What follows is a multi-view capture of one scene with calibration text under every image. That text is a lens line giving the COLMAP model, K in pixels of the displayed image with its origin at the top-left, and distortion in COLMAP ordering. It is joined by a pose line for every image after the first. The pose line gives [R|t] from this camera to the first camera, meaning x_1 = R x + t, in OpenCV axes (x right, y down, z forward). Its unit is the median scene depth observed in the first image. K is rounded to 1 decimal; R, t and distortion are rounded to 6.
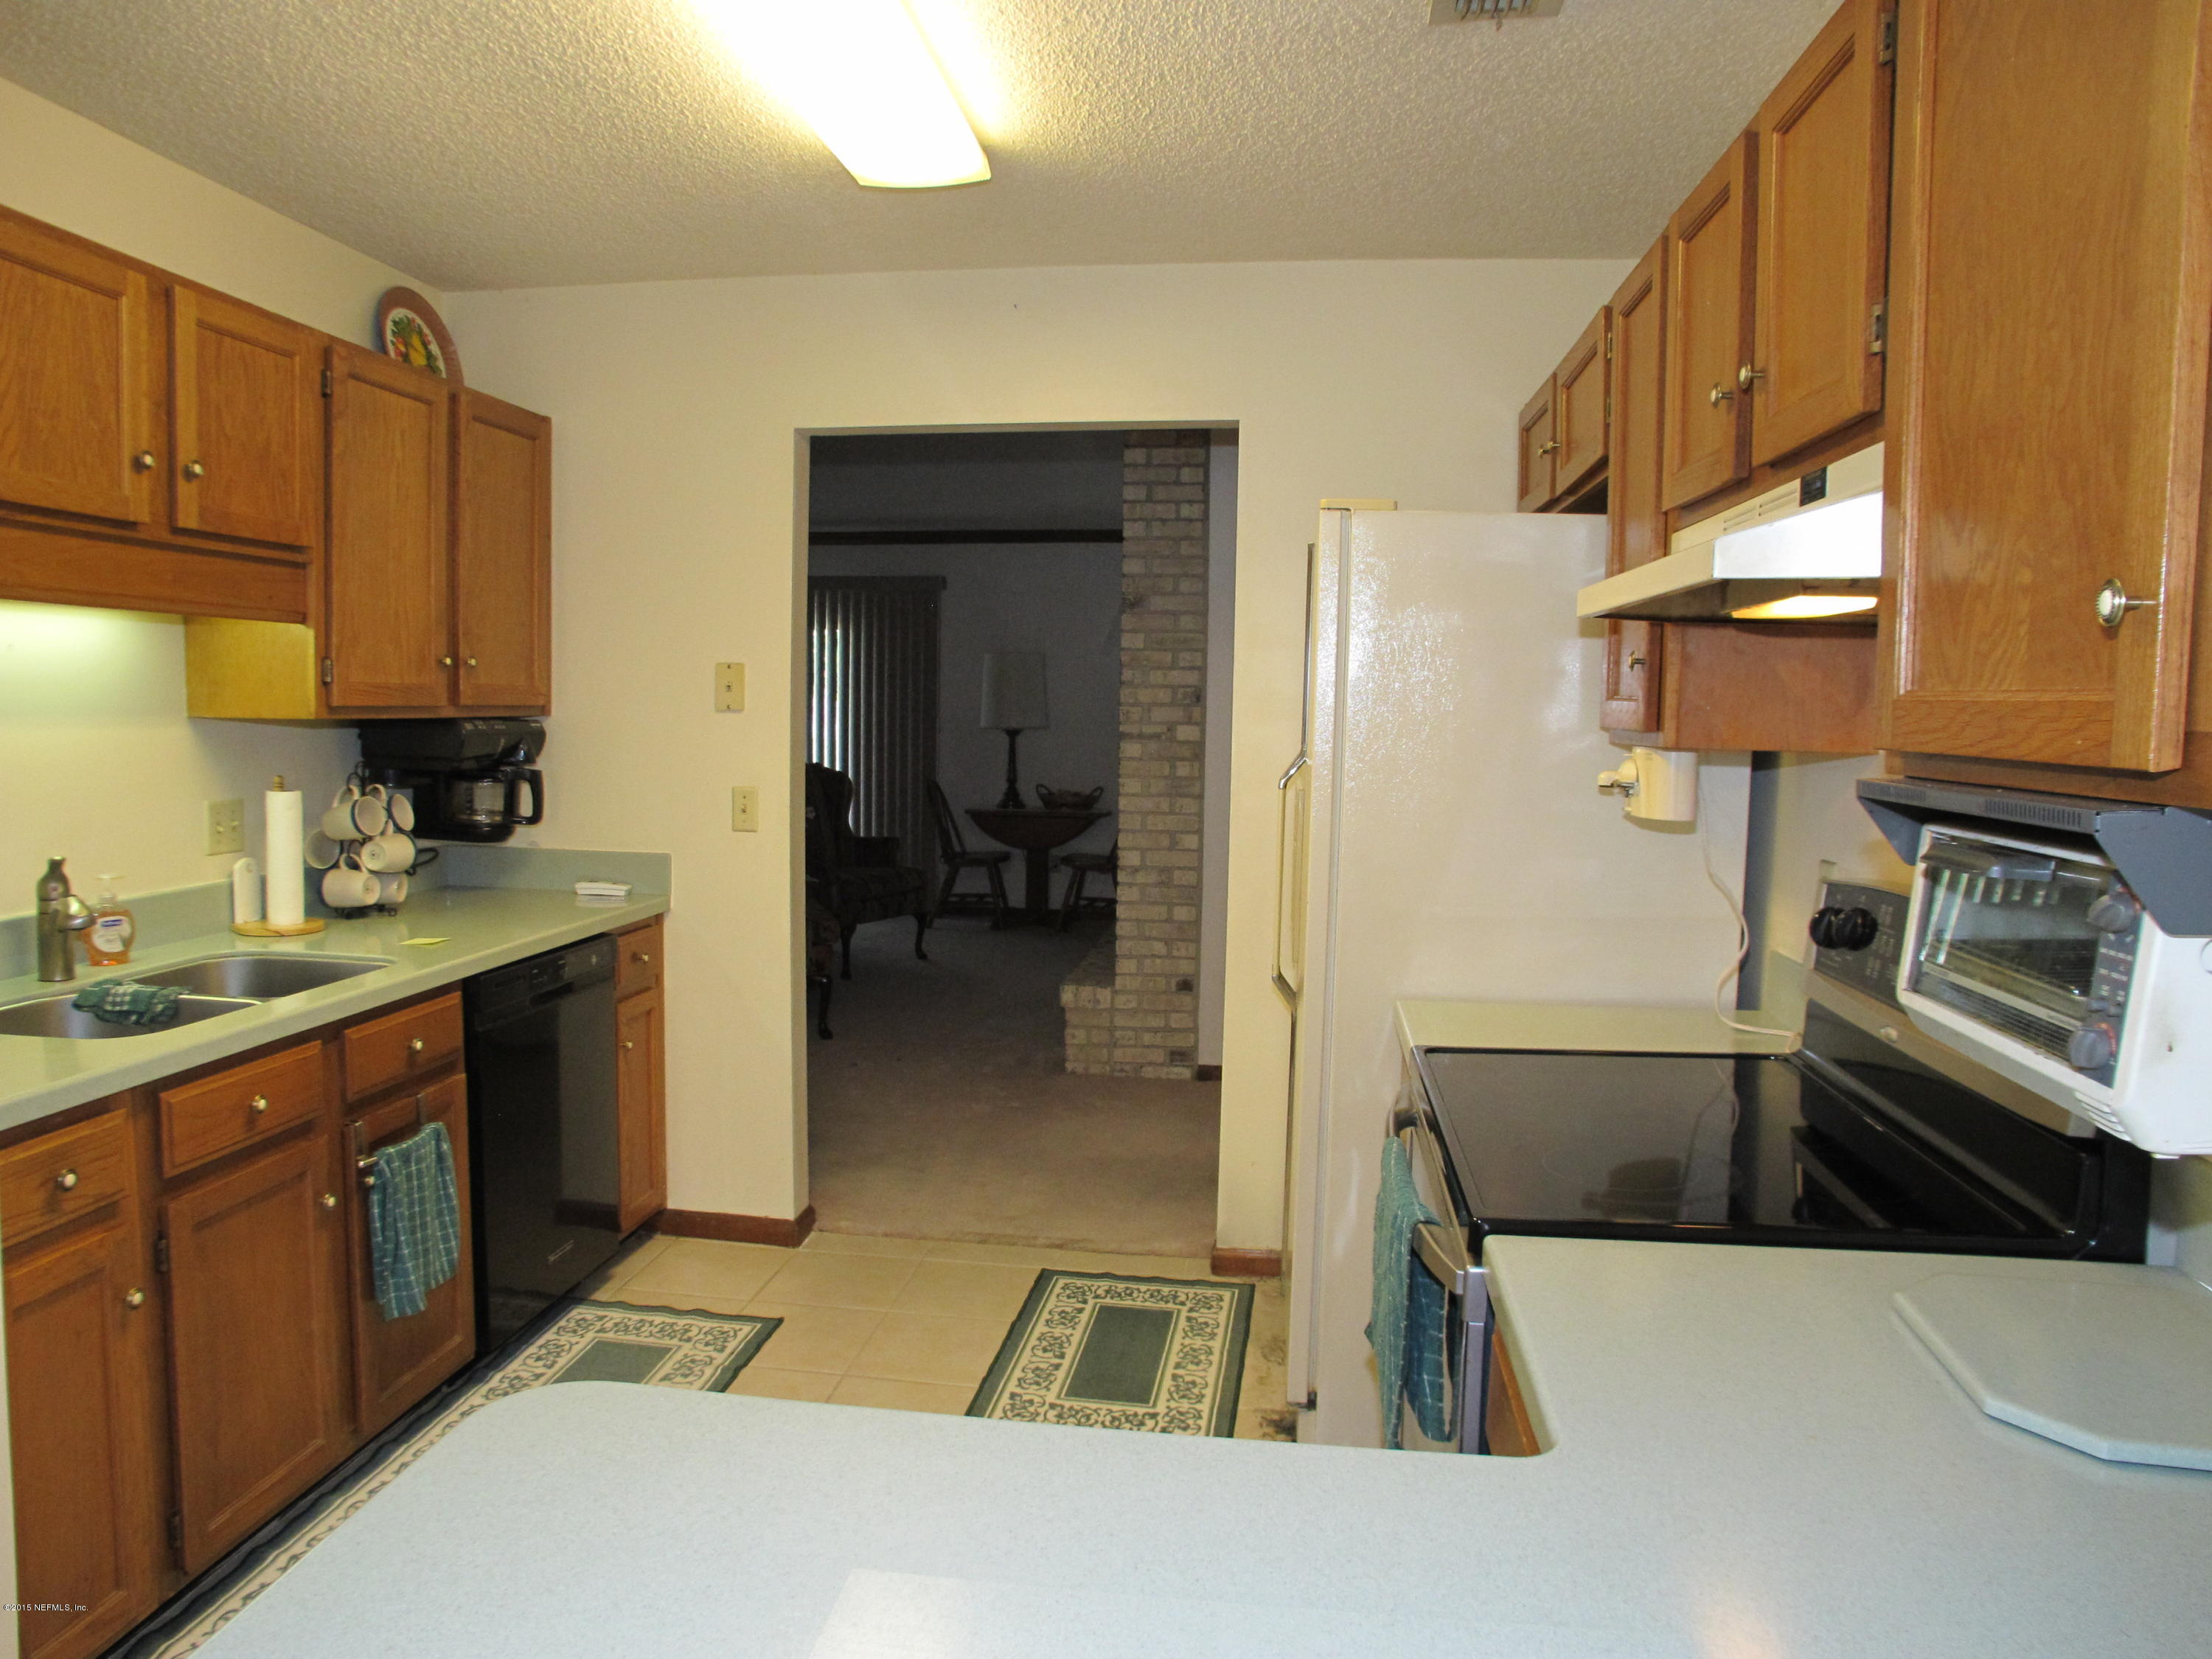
lens RADIAL K [[1467.4, 0, 1103.5], [0, 1467.4, 822.0], [0, 0, 1]] dist [-0.102749, 0.047799]
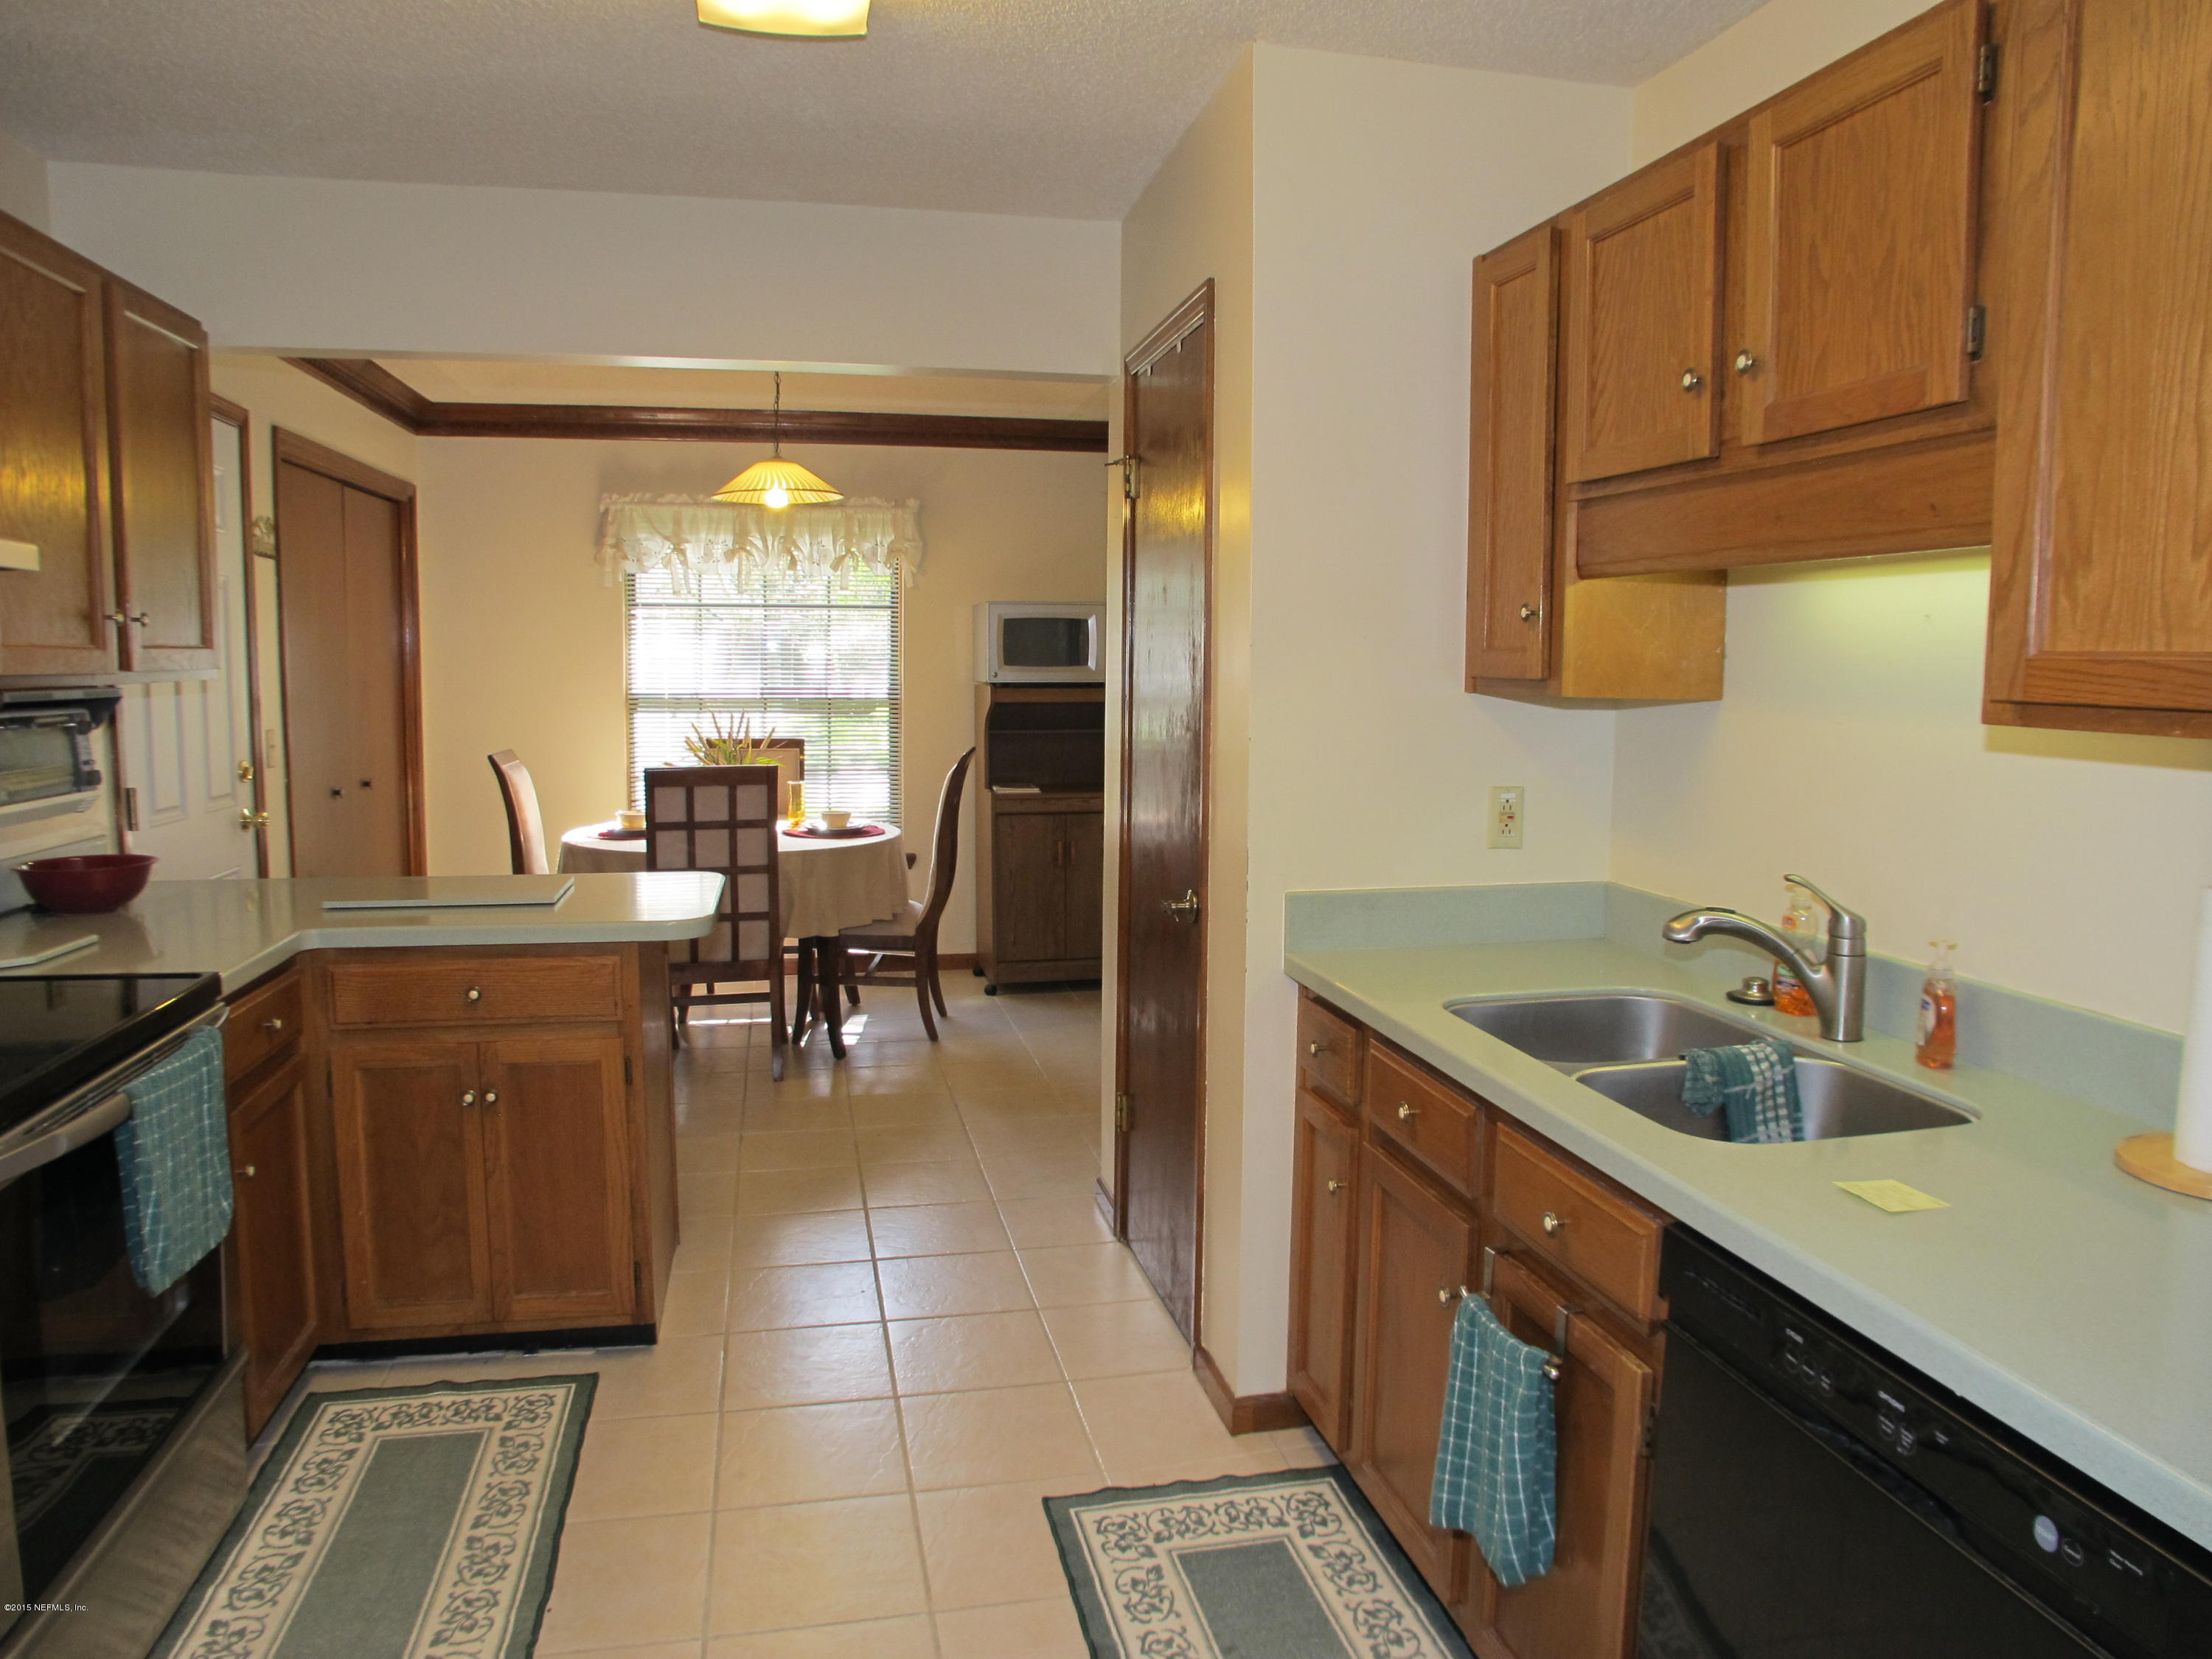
lens RADIAL K [[1467.4, 0, 1115.6], [0, 1467.4, 814.8], [0, 0, 1]] dist [-0.102749, 0.047799]
pose [[-0.953901, -0.006810, -0.300044, -0.119649], [-0.066872, 0.979432, 0.190370, -0.141812], [0.292576, 0.201659, -0.934737, 1.650630]]
